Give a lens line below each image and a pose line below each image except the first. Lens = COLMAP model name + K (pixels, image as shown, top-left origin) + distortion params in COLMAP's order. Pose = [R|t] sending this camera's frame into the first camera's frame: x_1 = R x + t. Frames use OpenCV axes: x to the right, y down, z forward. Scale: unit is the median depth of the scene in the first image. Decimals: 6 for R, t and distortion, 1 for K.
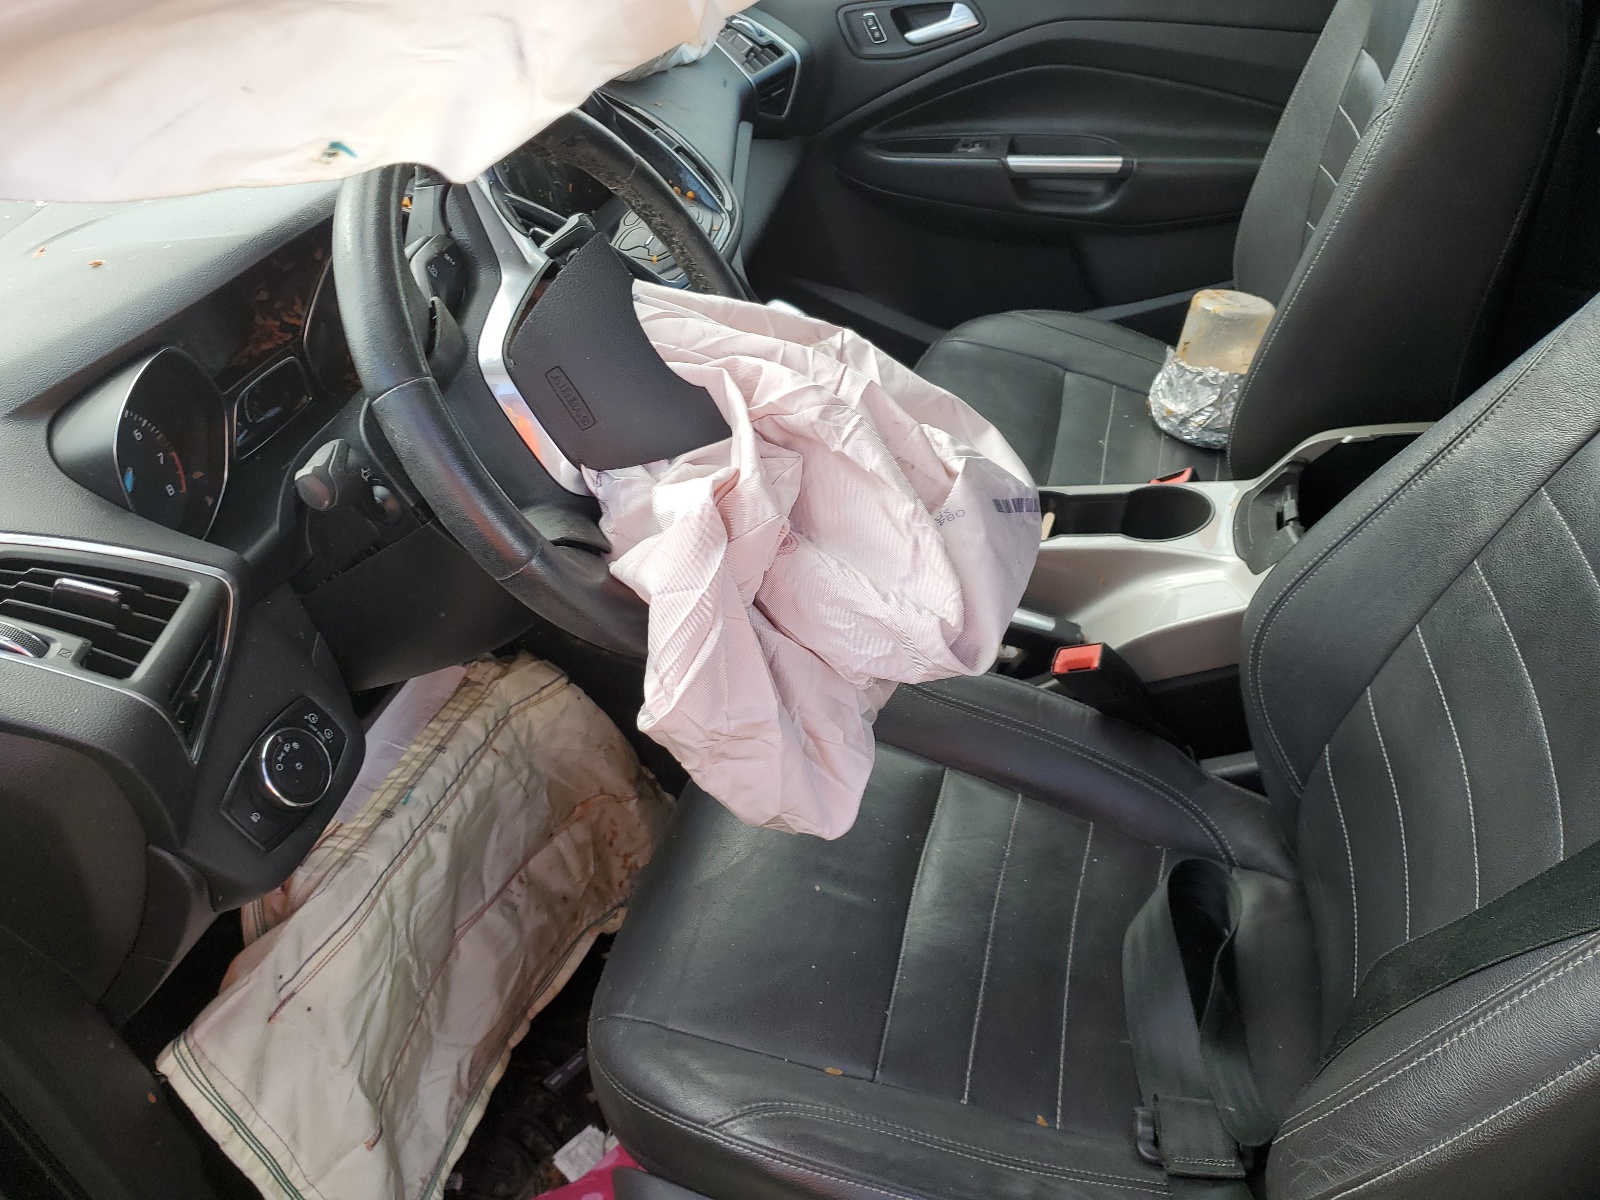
lens RADIAL K [[1213.4, 0, 802.3], [0, 1213.4, 593.6], [0, 0, 1]] dist [-0.004287, -0.006120]
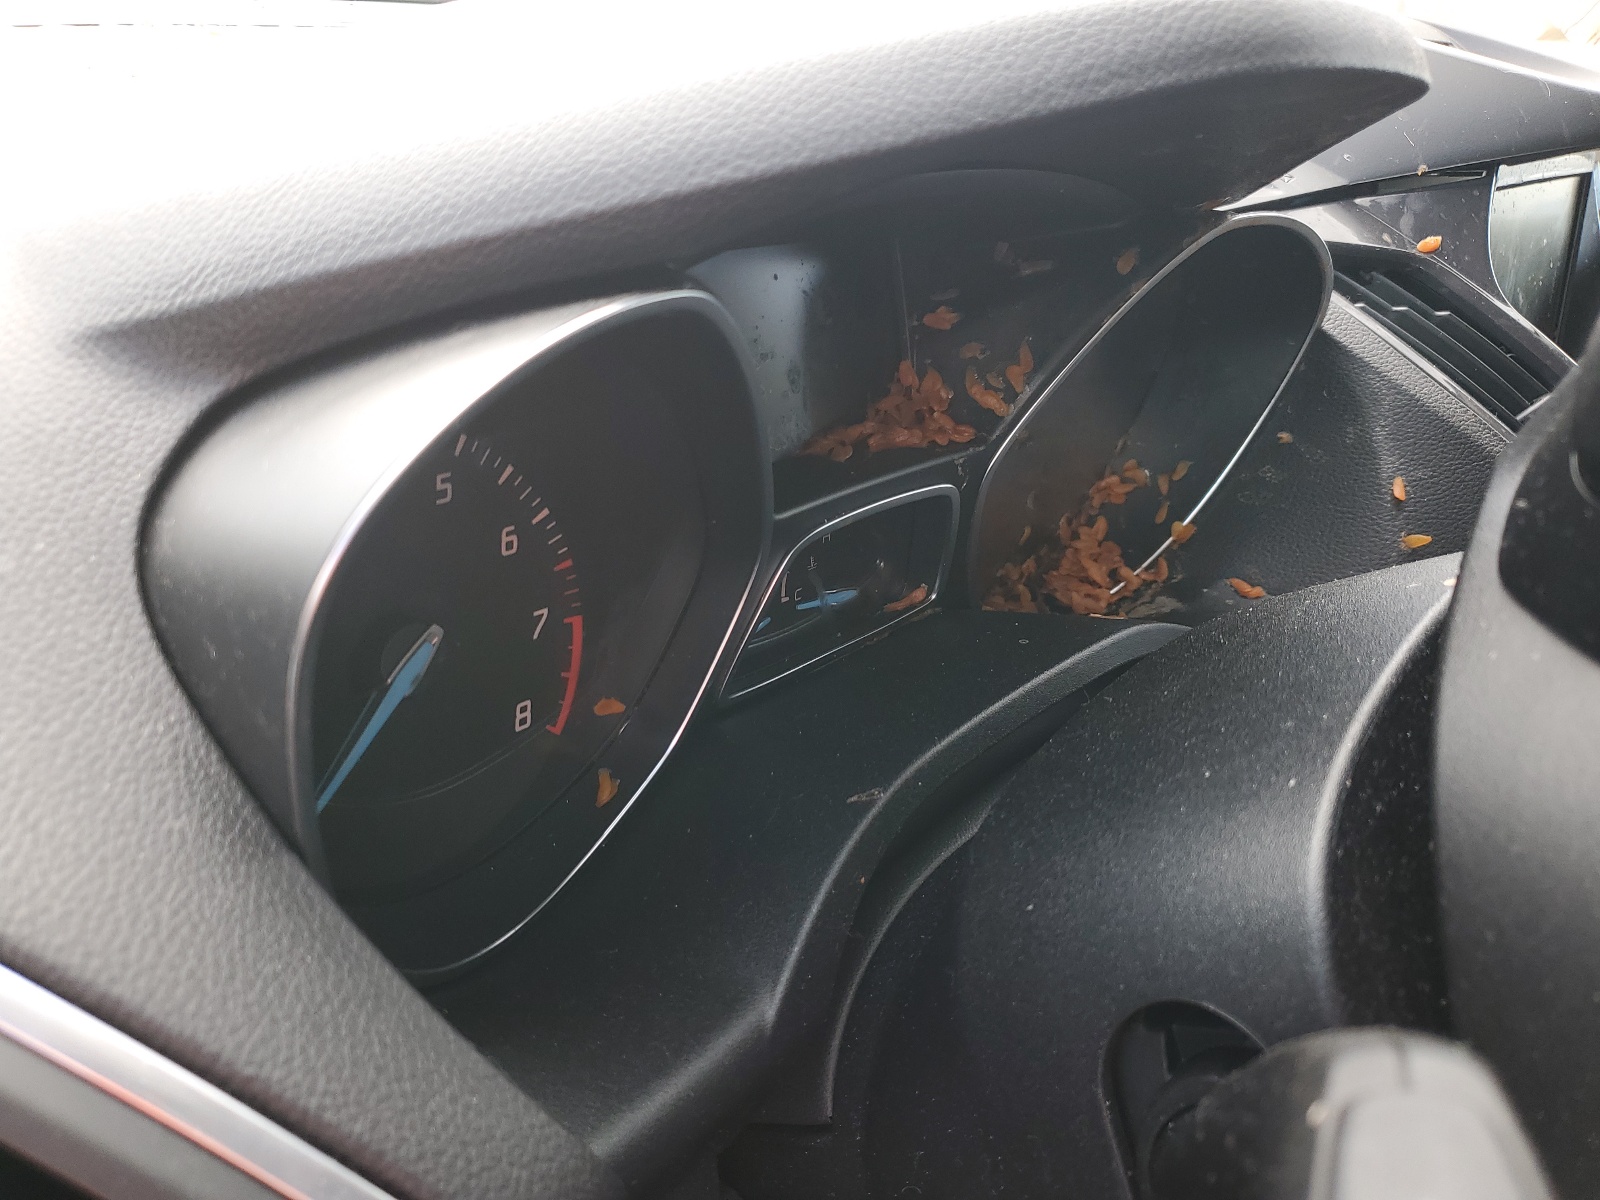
lens RADIAL K [[1213.4, 0, 798.1], [0, 1213.4, 601.3], [0, 0, 1]] dist [-0.004287, -0.006120]
pose [[0.888789, 0.353887, -0.291235, -0.341346], [-0.400514, 0.908638, -0.118175, -0.099305], [0.222806, 0.221676, 0.949324, 0.641146]]
